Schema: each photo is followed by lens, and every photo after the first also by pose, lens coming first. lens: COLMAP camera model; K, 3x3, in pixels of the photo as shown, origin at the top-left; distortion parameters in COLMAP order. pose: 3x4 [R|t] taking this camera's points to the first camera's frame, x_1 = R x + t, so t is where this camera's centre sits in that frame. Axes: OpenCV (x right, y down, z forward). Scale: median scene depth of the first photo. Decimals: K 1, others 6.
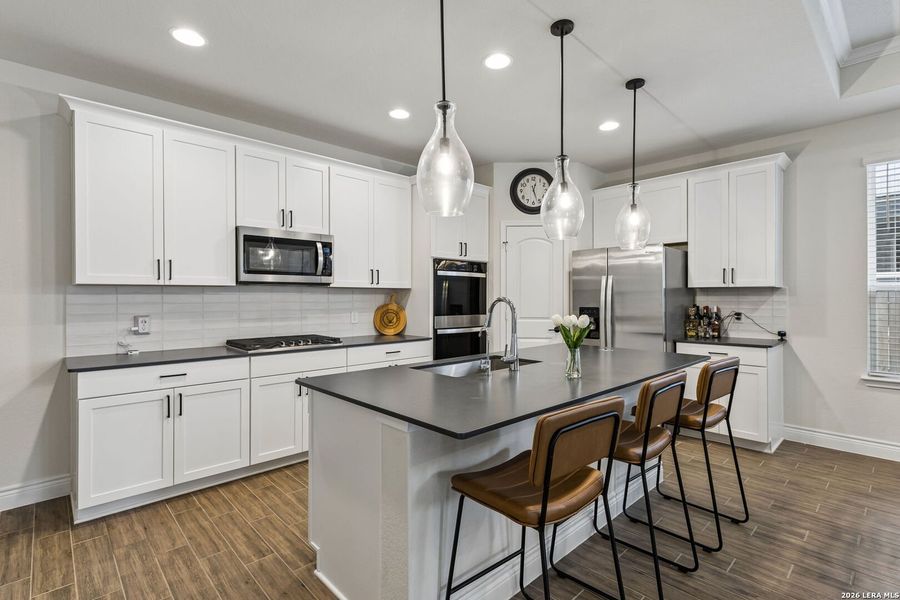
lens RADIAL K [[435.6, 0, 452.4], [0, 435.6, 298.2], [0, 0, 1]] dist [-0.003890, 0.000343]
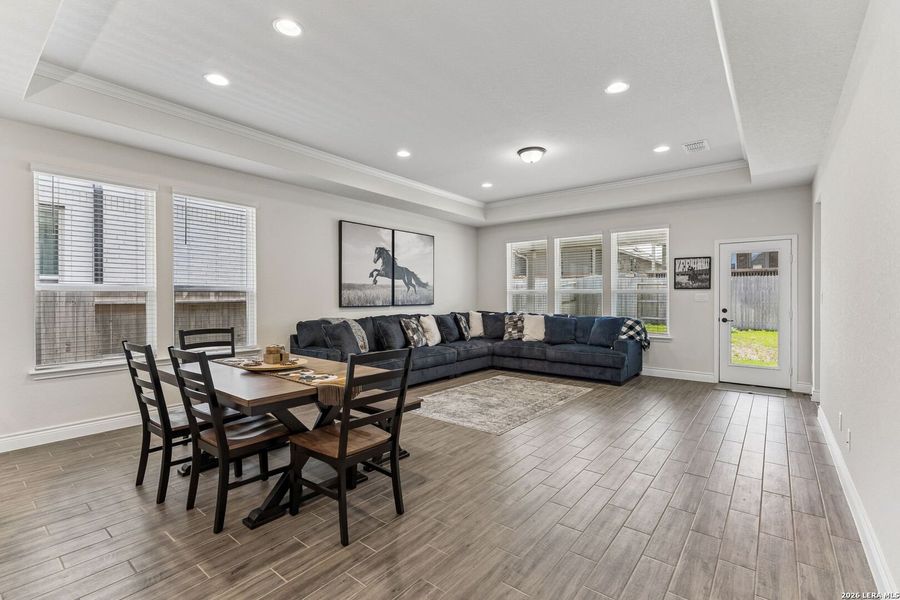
lens RADIAL K [[406.0, 0, 449.2], [0, 406.0, 298.5], [0, 0, 1]] dist [-0.004167, 0.000588]
pose [[-0.142323, 0.001721, 0.989819, -0.153453], [0.003540, 0.999993, -0.001230, 0.007885], [-0.989814, 0.003329, -0.142328, 0.128617]]
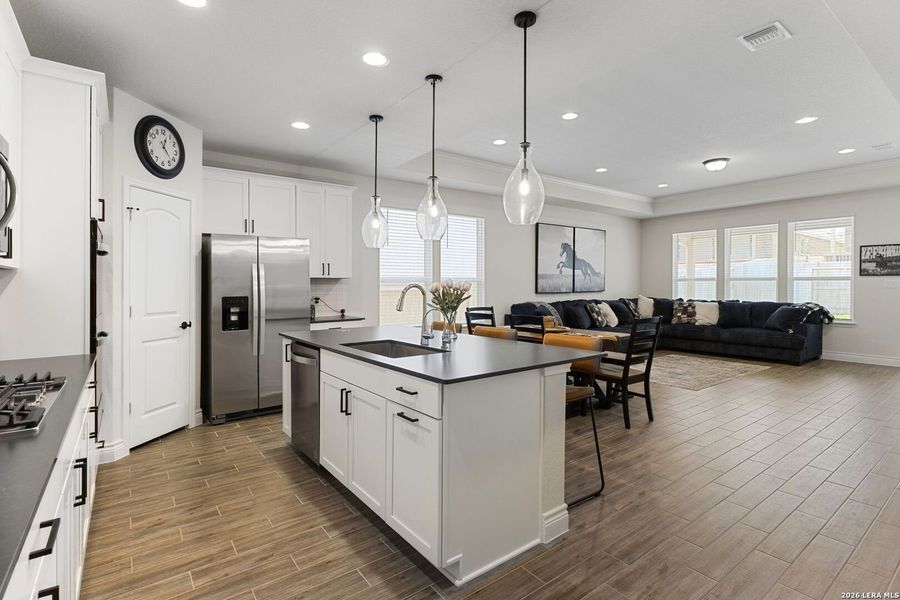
lens RADIAL K [[435.6, 0, 455.9], [0, 435.6, 292.9], [0, 0, 1]] dist [-0.003890, 0.000343]
pose [[0.102717, -0.014634, 0.994603, -0.632007], [0.006908, 0.999878, 0.013999, 0.004585], [-0.994687, 0.005433, 0.102806, 0.479974]]
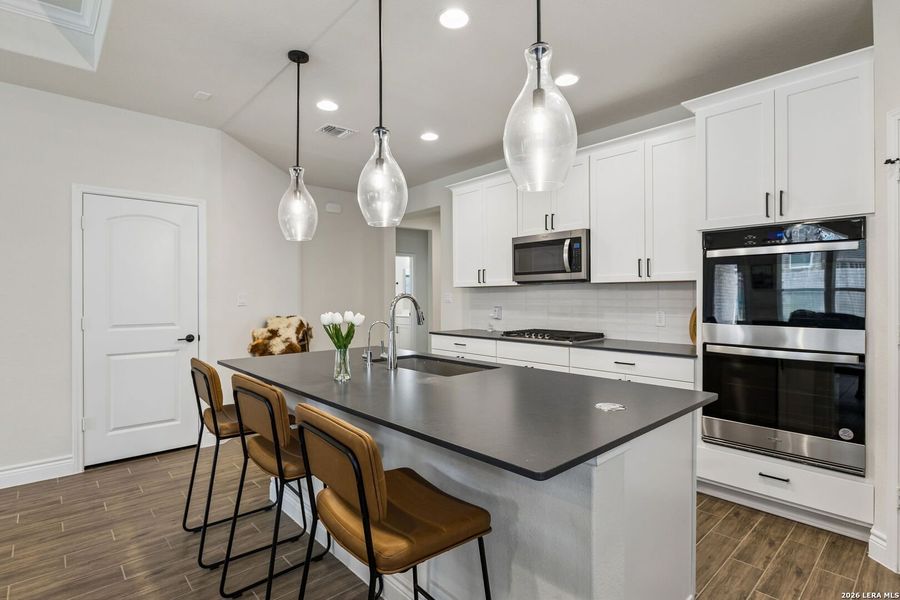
lens RADIAL K [[453.1, 0, 446.9], [0, 453.1, 299.9], [0, 0, 1]] dist [0.000180, -0.000961]
pose [[-0.026699, 0.011834, -0.999573, 0.682279], [0.003225, 0.999926, 0.011752, -0.001628], [0.999638, -0.002910, -0.026735, 0.690165]]
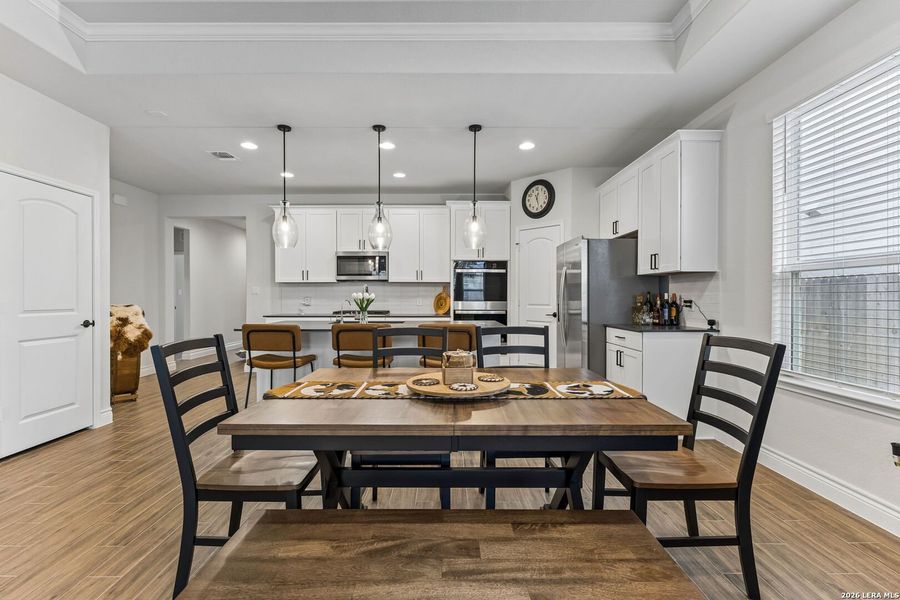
lens RADIAL K [[406.0, 0, 448.0], [0, 406.0, 300.4], [0, 0, 1]] dist [-0.004167, 0.000588]
pose [[0.730204, 0.008903, -0.683172, 0.927354], [-0.001933, 0.999938, 0.010965, 0.026965], [0.683227, -0.006686, 0.730176, 0.006536]]
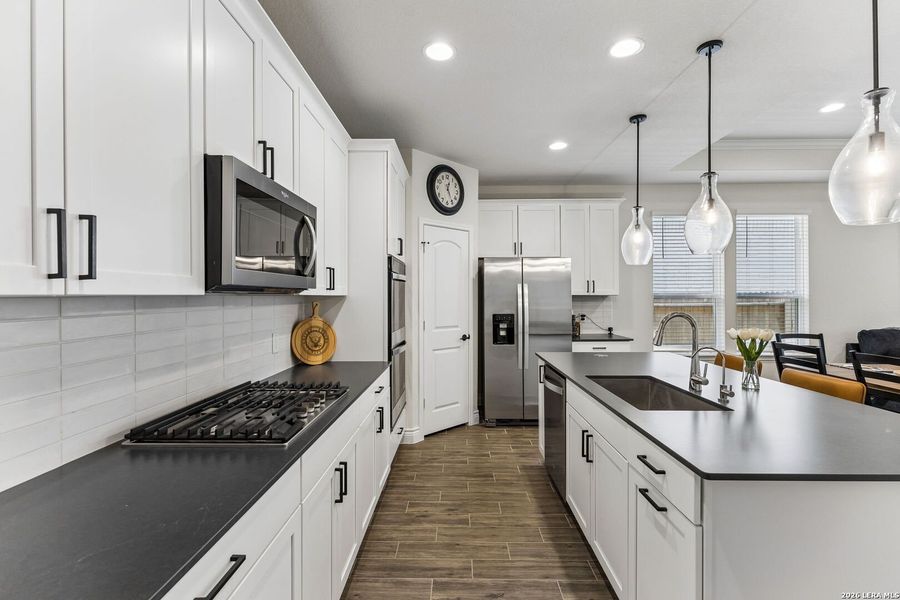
lens RADIAL K [[406.0, 0, 449.9], [0, 406.0, 291.4], [0, 0, 1]] dist [-0.004167, 0.000588]
pose [[0.698592, 0.007692, 0.715479, -0.508227], [0.002268, 0.999913, -0.012965, -0.022165], [-0.715517, 0.010679, 0.698514, 0.466240]]
